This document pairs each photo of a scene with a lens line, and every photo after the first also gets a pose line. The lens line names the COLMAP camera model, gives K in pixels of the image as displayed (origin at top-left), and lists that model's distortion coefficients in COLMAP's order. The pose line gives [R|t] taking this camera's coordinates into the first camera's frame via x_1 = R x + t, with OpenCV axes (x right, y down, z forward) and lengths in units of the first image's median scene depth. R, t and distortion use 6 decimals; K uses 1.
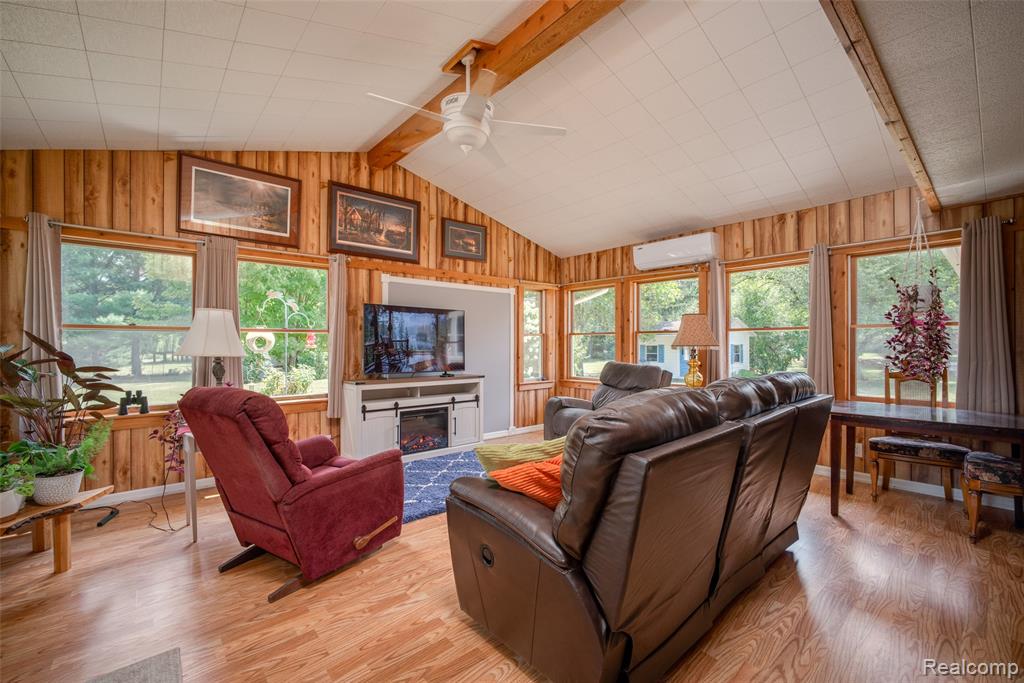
lens RADIAL K [[430.1, 0, 509.0], [0, 430.1, 344.2], [0, 0, 1]] dist [-0.031668, 0.012322]
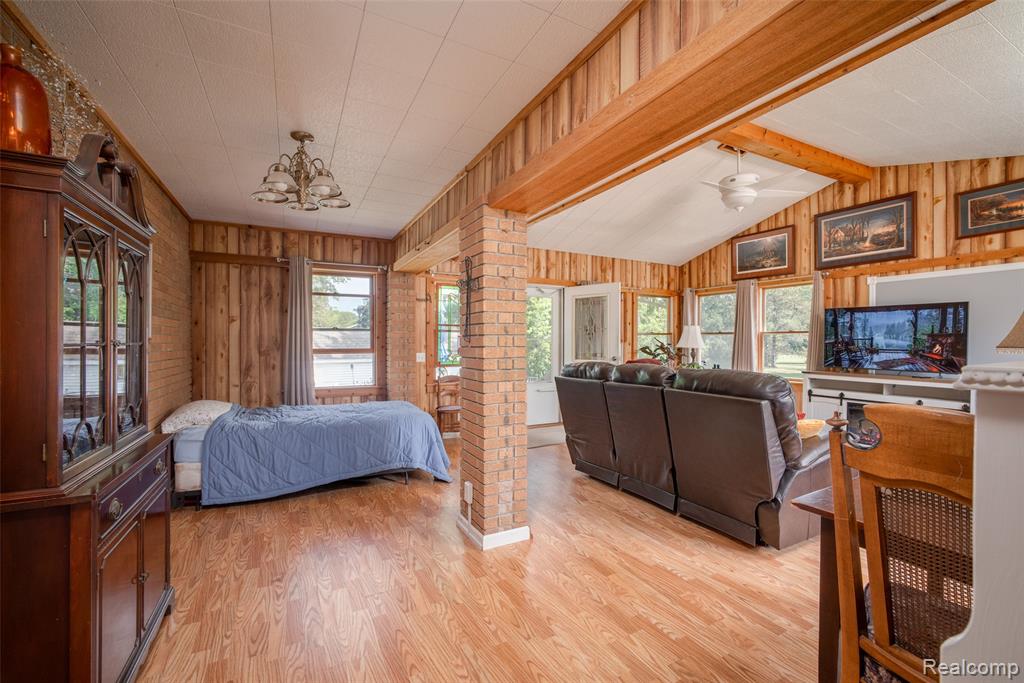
lens RADIAL K [[430.1, 0, 509.0], [0, 430.1, 344.2], [0, 0, 1]] dist [-0.031668, 0.012322]
pose [[-0.236772, 0.009286, -0.971521, 0.969073], [0.000361, 0.999955, 0.009470, -0.005076], [0.971565, 0.001891, -0.236765, 0.373432]]
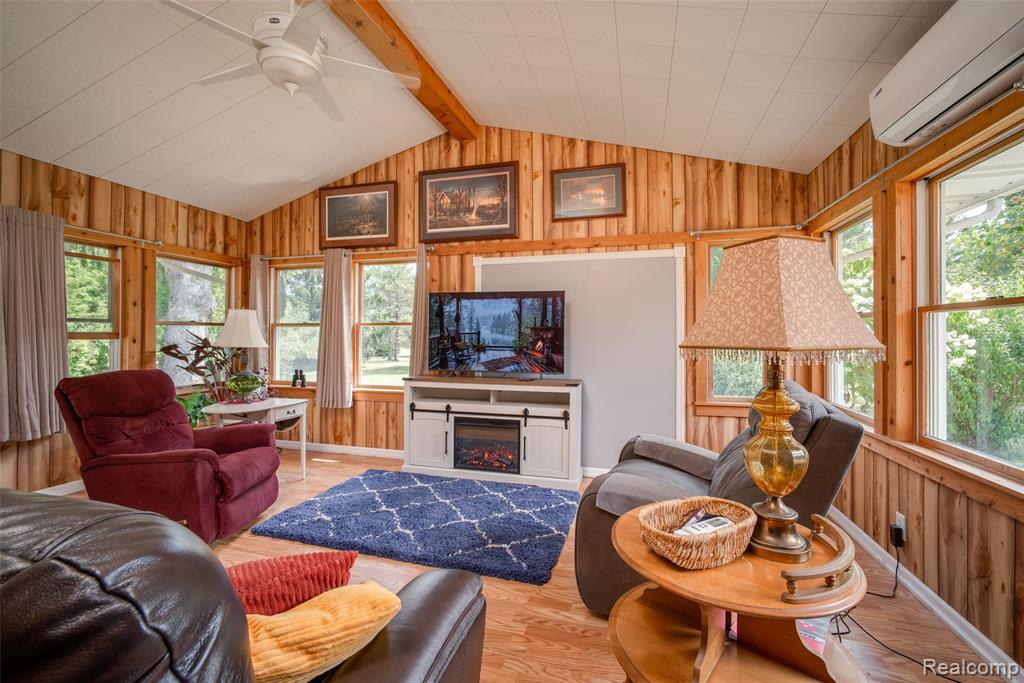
lens RADIAL K [[432.2, 0, 518.3], [0, 432.2, 331.7], [0, 0, 1]] dist [-0.030447, 0.000061]
pose [[0.559752, -0.005349, -0.828643, 0.493748], [-0.001733, 0.999969, -0.007626, -0.004335], [0.828658, 0.005705, 0.559726, 0.584300]]
